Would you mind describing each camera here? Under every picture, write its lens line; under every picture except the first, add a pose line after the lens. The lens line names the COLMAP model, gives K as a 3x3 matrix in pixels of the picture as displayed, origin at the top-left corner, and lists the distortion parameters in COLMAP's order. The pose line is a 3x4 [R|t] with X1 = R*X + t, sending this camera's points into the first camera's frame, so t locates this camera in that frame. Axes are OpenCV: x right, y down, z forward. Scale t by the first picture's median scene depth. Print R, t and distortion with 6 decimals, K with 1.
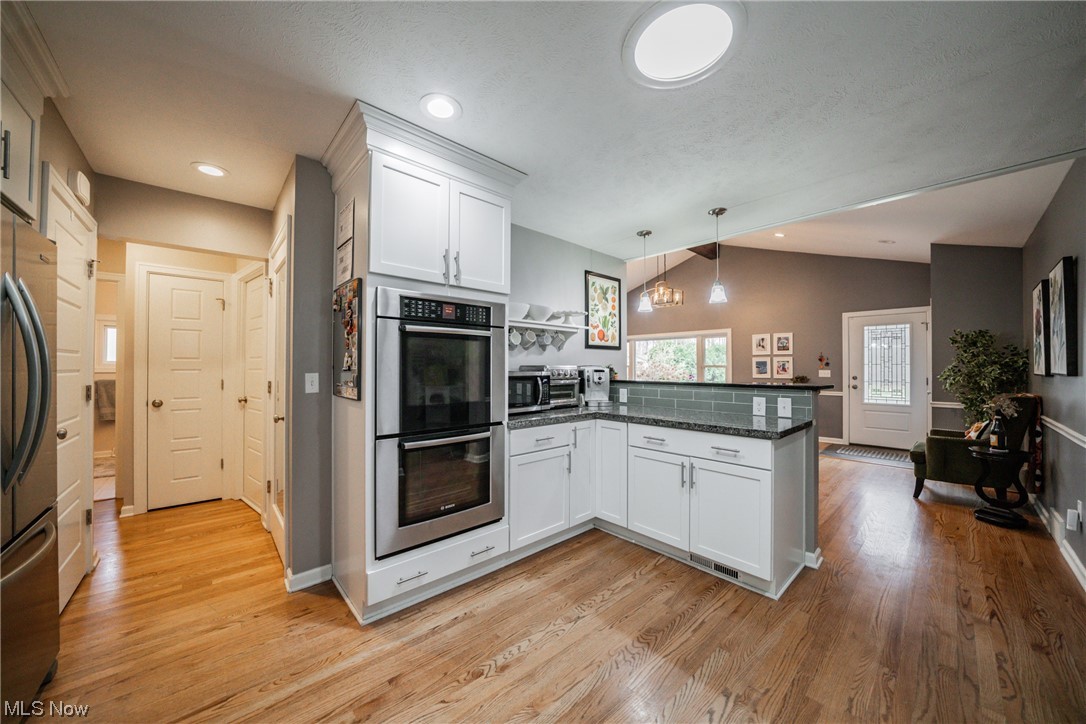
lens RADIAL K [[383.9, 0, 541.1], [0, 383.9, 361.5], [0, 0, 1]] dist [-0.013671, 0.000220]
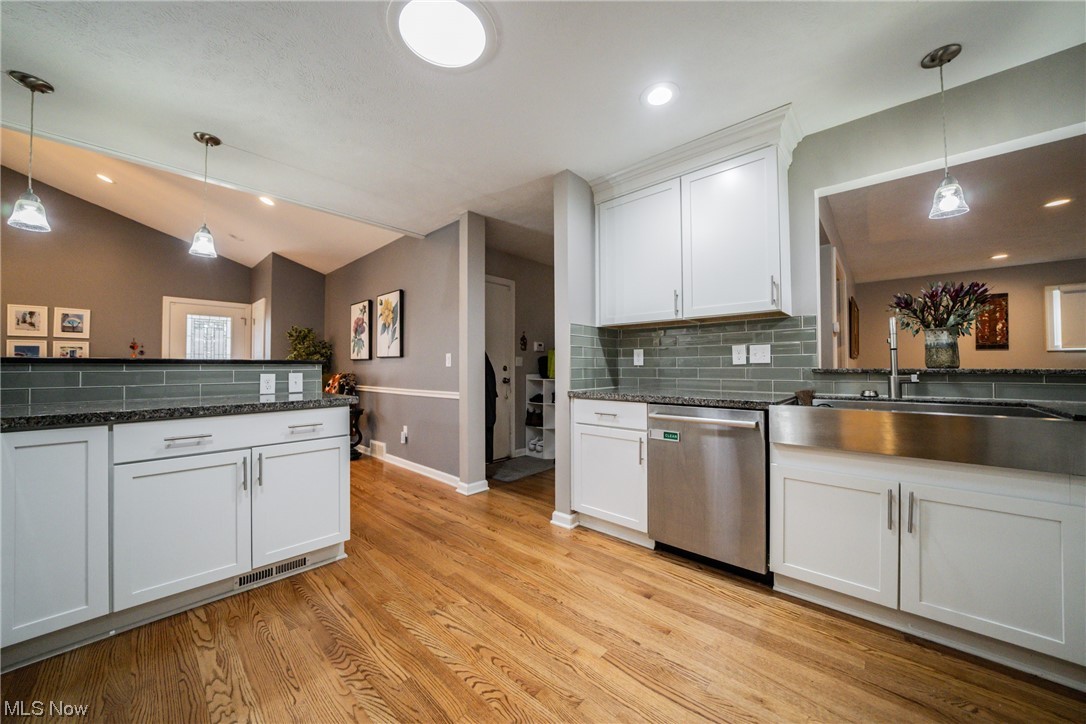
lens RADIAL K [[383.9, 0, 541.1], [0, 383.9, 361.5], [0, 0, 1]] dist [-0.013671, 0.000220]
pose [[-0.089707, 0.014645, 0.995861, -0.403478], [-0.009651, 0.999832, -0.015573, 0.074120], [-0.995921, -0.011008, -0.089550, 0.450908]]
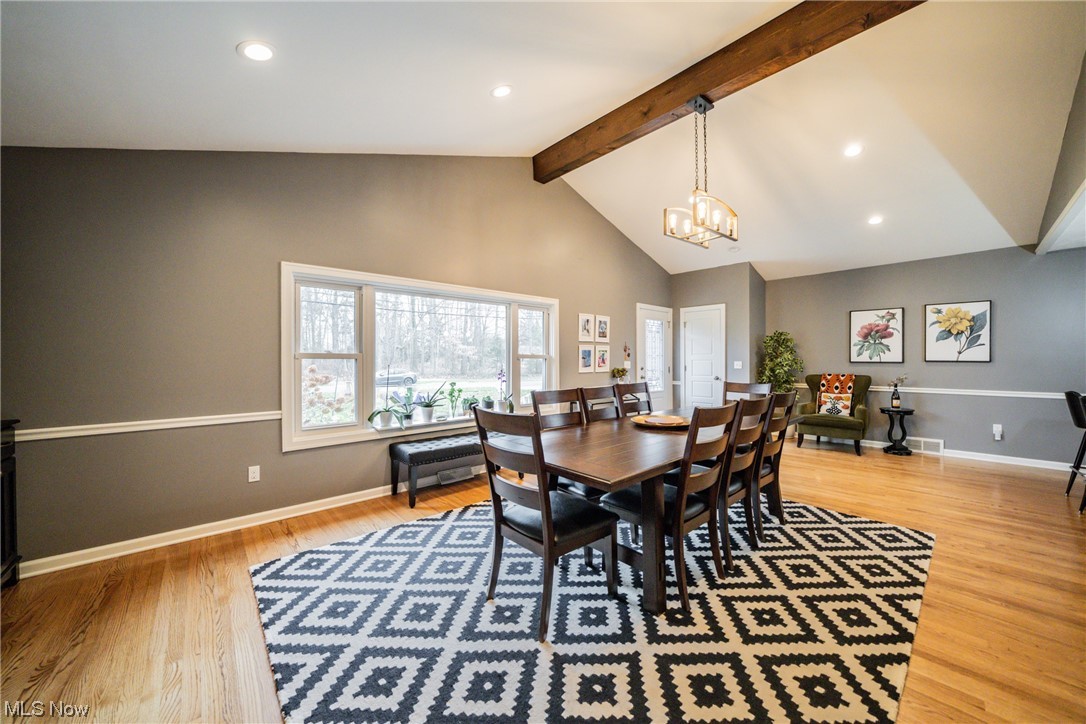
lens RADIAL K [[383.9, 0, 541.1], [0, 383.9, 361.5], [0, 0, 1]] dist [-0.013671, 0.000220]
pose [[0.009108, -0.002687, 0.999955, -0.452593], [-0.006454, 0.999975, 0.002746, 0.052902], [-0.999938, -0.006479, 0.009091, 2.886399]]
